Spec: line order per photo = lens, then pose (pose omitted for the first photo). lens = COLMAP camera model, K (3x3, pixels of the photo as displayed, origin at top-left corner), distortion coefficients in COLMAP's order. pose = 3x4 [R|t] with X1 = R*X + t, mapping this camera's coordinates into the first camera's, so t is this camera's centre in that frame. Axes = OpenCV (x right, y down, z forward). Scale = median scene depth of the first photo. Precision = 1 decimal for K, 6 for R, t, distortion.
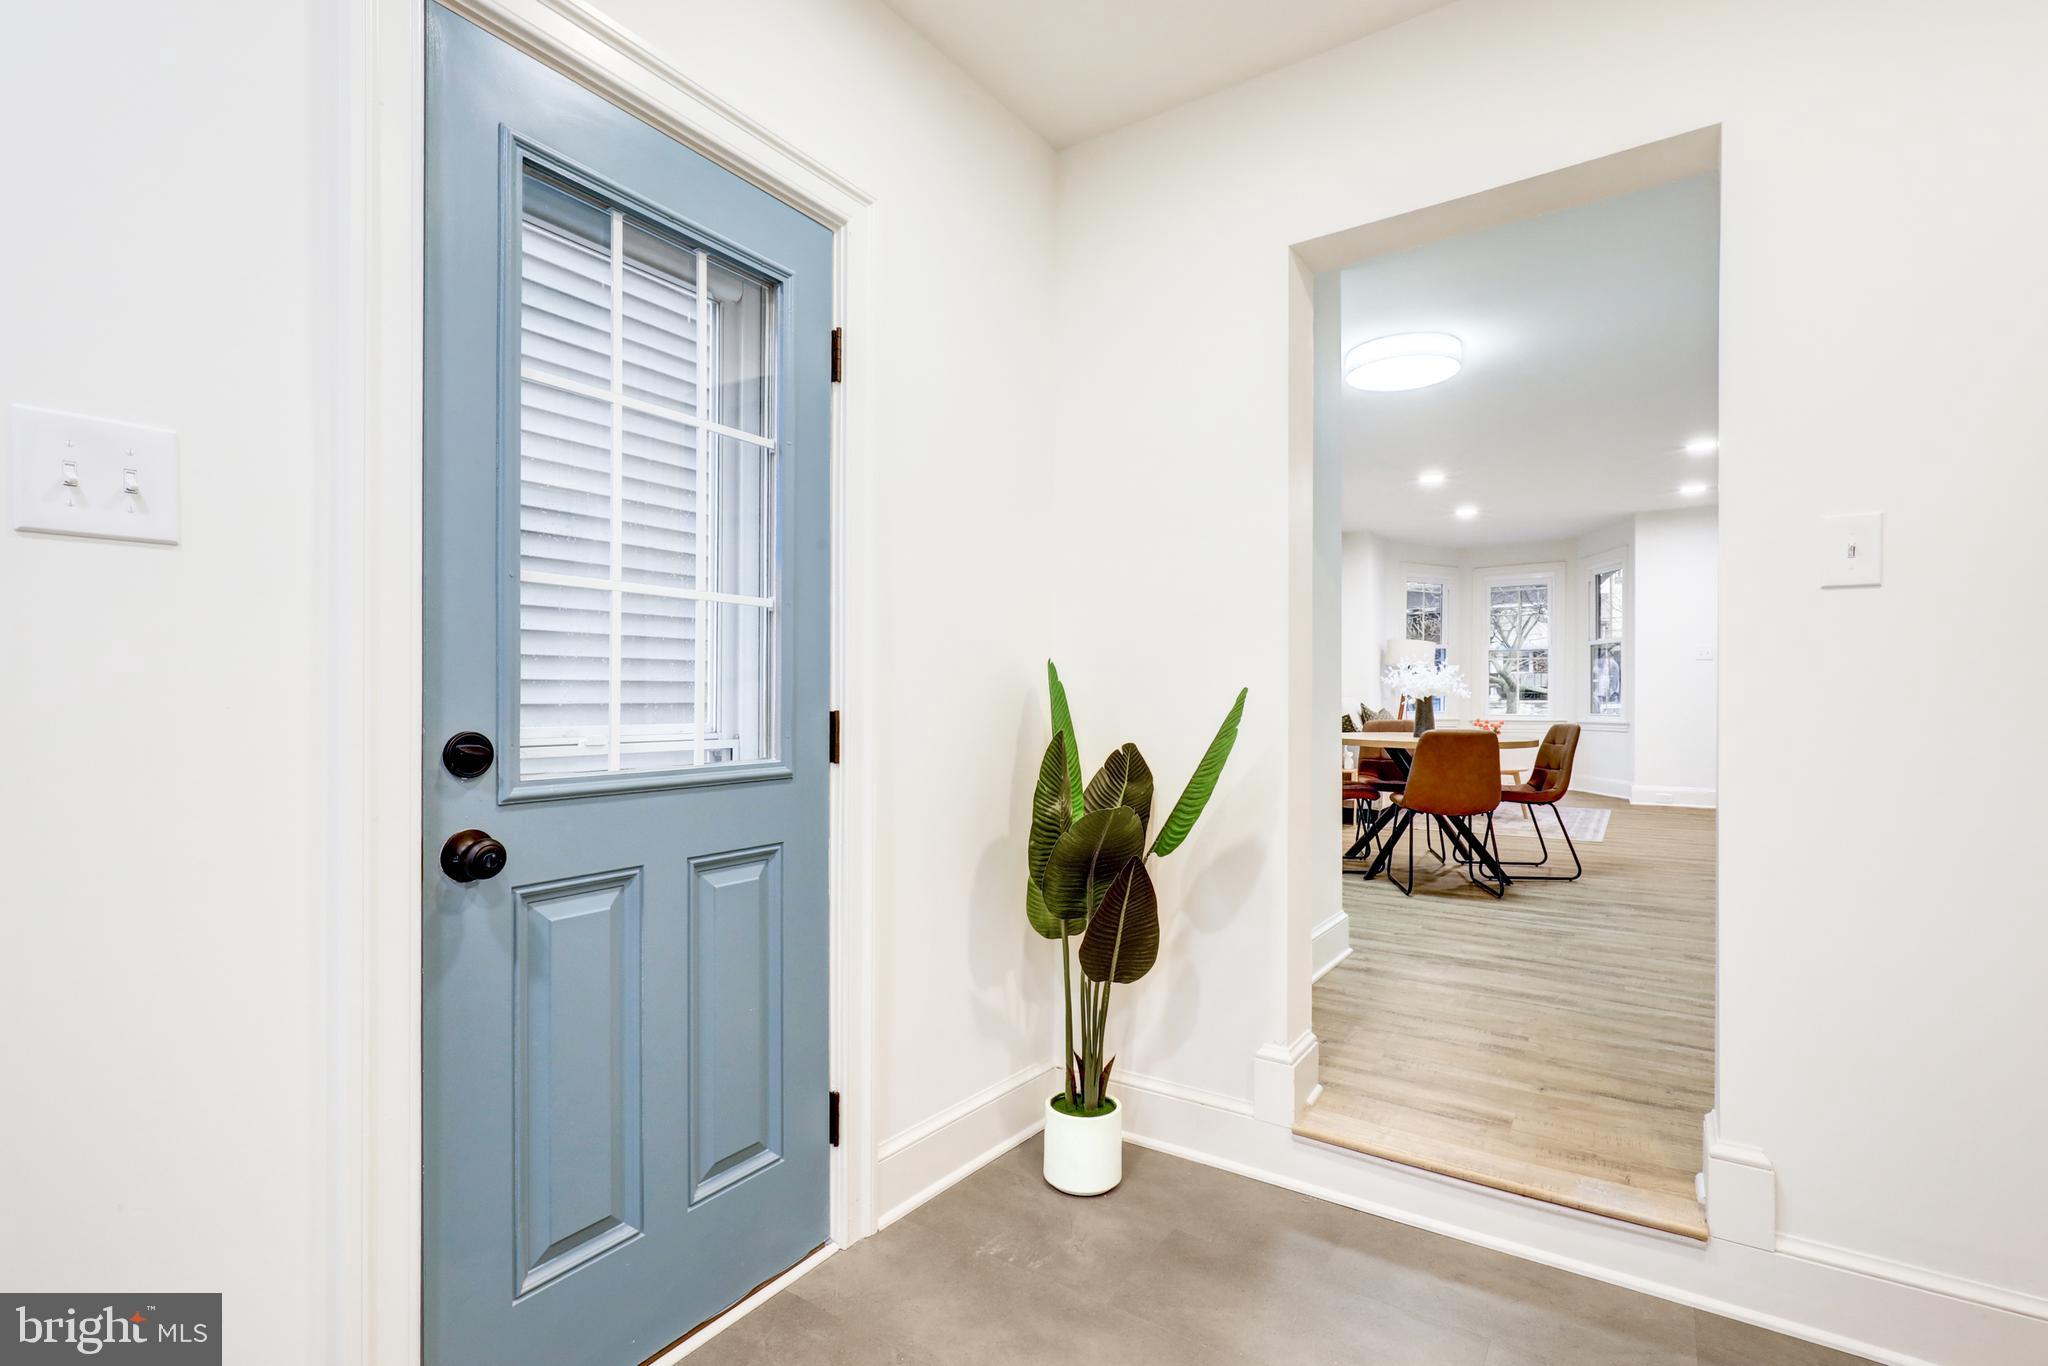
lens RADIAL K [[940.3, 0, 1033.2], [0, 940.3, 705.3], [0, 0, 1]] dist [-0.002634, 0.009378]
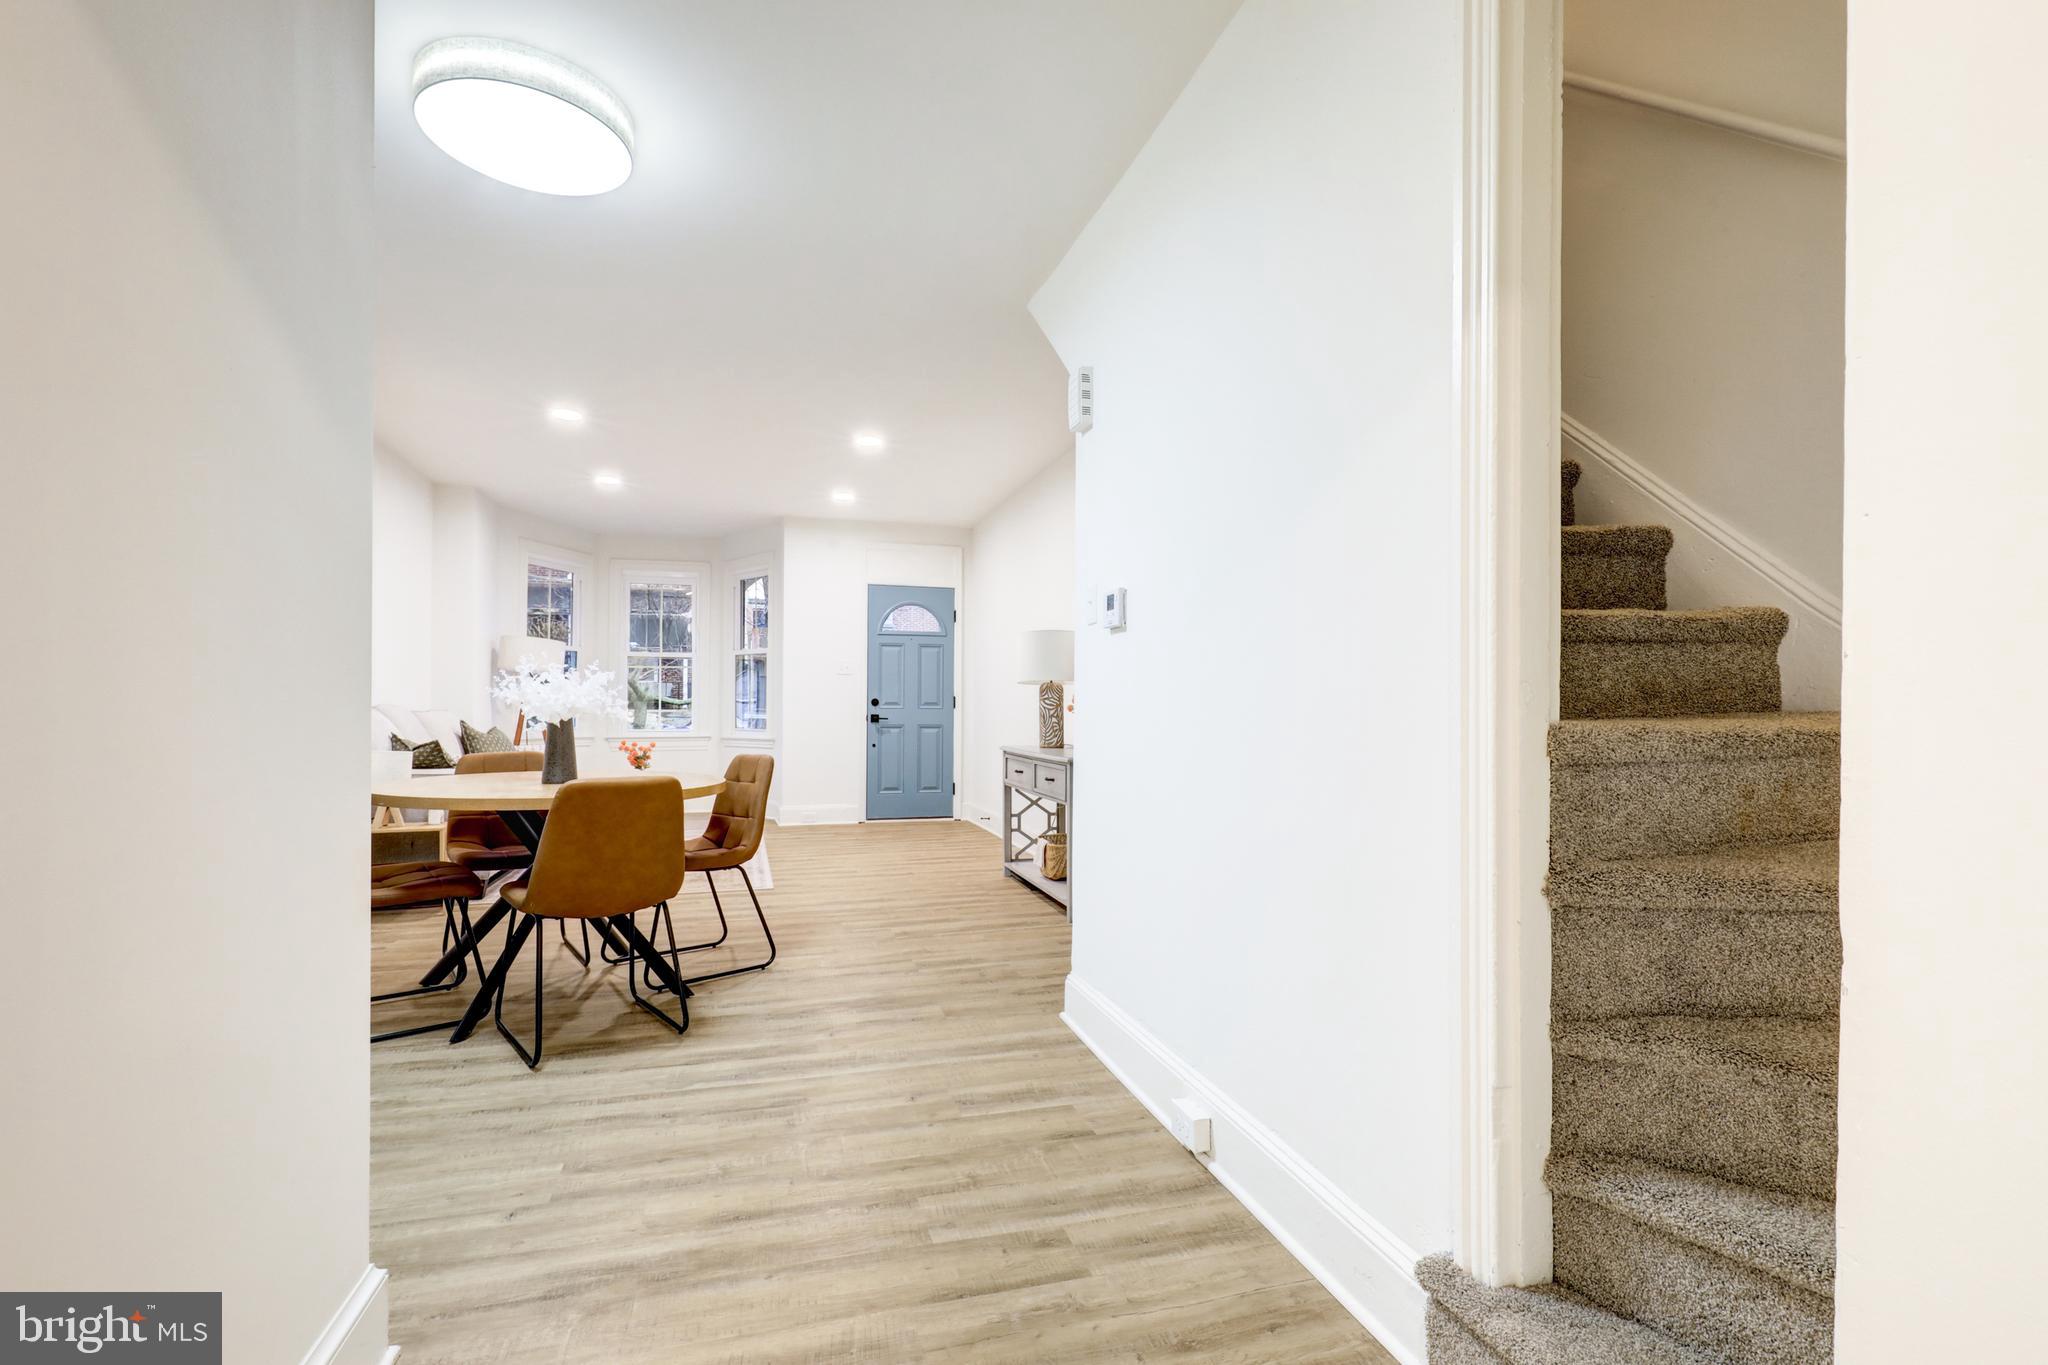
lens RADIAL K [[940.3, 0, 1033.2], [0, 940.3, 704.8], [0, 0, 1]] dist [-0.002634, 0.009378]
pose [[0.641402, 0.005792, 0.767183, 0.133427], [0.000731, 0.999966, -0.008160, -0.013985], [-0.767204, 0.005795, 0.641377, 0.346829]]
